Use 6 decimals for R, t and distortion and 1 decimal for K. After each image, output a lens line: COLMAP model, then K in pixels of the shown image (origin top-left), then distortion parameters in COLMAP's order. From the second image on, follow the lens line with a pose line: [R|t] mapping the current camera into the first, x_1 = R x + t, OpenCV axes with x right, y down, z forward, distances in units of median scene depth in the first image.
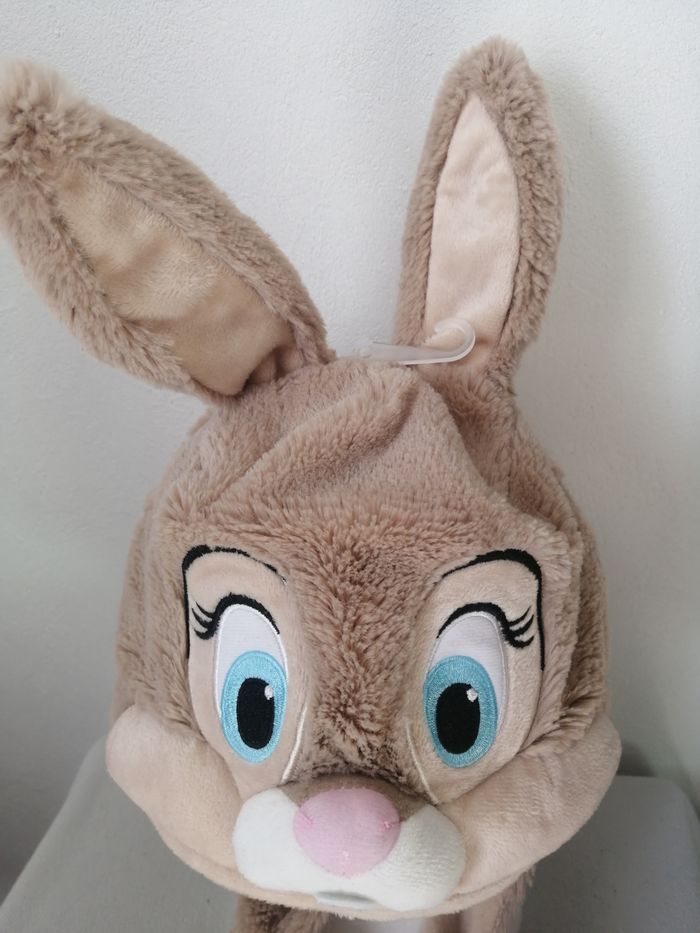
lens RADIAL K [[735.0, 0, 350.0], [0, 735.0, 466.5], [0, 0, 1]] dist [-0.054838, -0.003090]
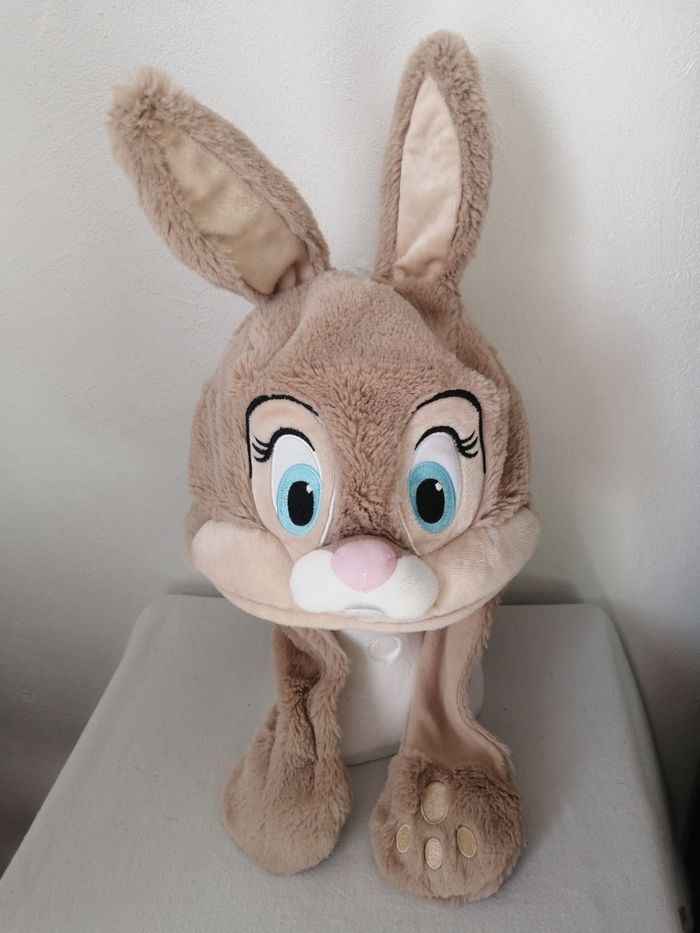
lens RADIAL K [[726.1, 0, 350.0], [0, 726.1, 466.5], [0, 0, 1]] dist [0.001414, 0.001674]
pose [[0.998301, -0.044420, 0.037710, -0.077326], [0.041496, 0.996314, 0.075079, 0.143393], [-0.040906, -0.073386, 0.996464, -0.525084]]
